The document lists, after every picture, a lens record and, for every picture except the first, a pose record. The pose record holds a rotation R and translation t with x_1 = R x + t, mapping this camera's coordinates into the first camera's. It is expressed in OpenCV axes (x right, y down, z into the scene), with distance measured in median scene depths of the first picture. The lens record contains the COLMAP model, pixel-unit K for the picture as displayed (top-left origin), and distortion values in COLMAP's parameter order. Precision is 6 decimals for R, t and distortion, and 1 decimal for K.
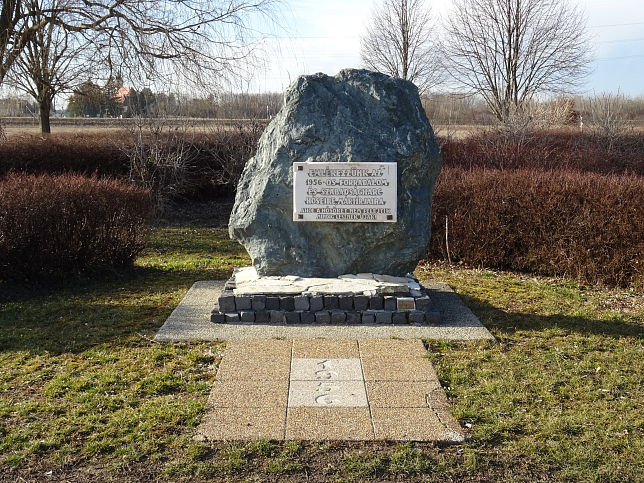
lens RADIAL K [[874.1, 0, 323.0], [0, 874.1, 242.4], [0, 0, 1]] dist [0.014024, 0.000000]
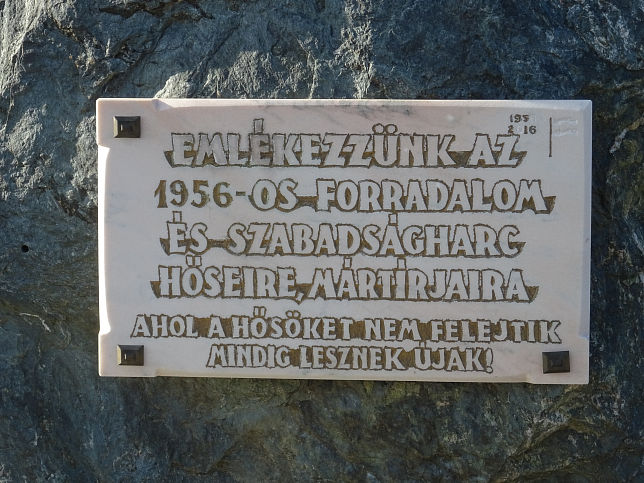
lens RADIAL K [[2051.2, 0, 321.7], [0, 2051.2, 240.9], [0, 0, 1]] dist [0.137914, 0.000000]
pose [[0.999450, -0.003234, 0.033011, 0.003894], [0.003366, 0.999987, -0.003958, -0.055457], [-0.032998, 0.004067, 0.999447, 0.506293]]
